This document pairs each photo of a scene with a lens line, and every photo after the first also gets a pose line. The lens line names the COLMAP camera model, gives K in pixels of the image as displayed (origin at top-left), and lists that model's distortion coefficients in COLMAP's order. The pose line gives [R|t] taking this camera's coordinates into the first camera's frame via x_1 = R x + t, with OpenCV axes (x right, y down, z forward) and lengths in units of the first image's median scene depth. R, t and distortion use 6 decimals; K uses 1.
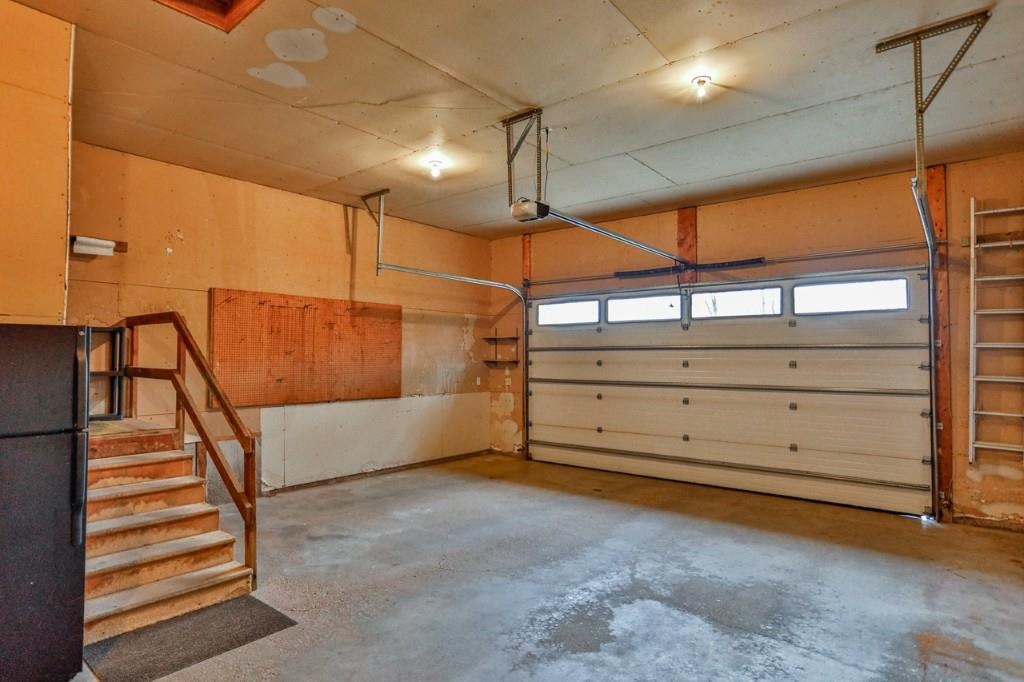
lens RADIAL K [[529.7, 0, 517.5], [0, 529.7, 346.6], [0, 0, 1]] dist [-0.035006, 0.009809]
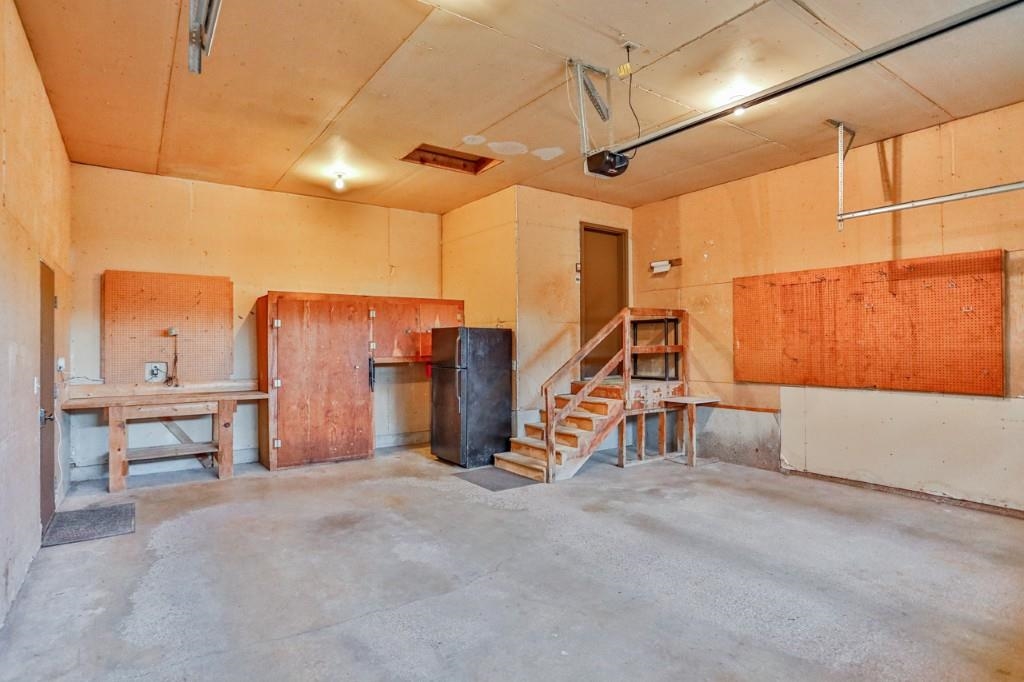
lens RADIAL K [[529.7, 0, 515.9], [0, 529.7, 341.0], [0, 0, 1]] dist [-0.035006, 0.009809]
pose [[-0.226720, -0.007163, -0.973934, 0.590122], [0.028042, 0.999510, -0.013879, 0.026827], [0.973556, -0.030458, -0.226408, 0.685737]]
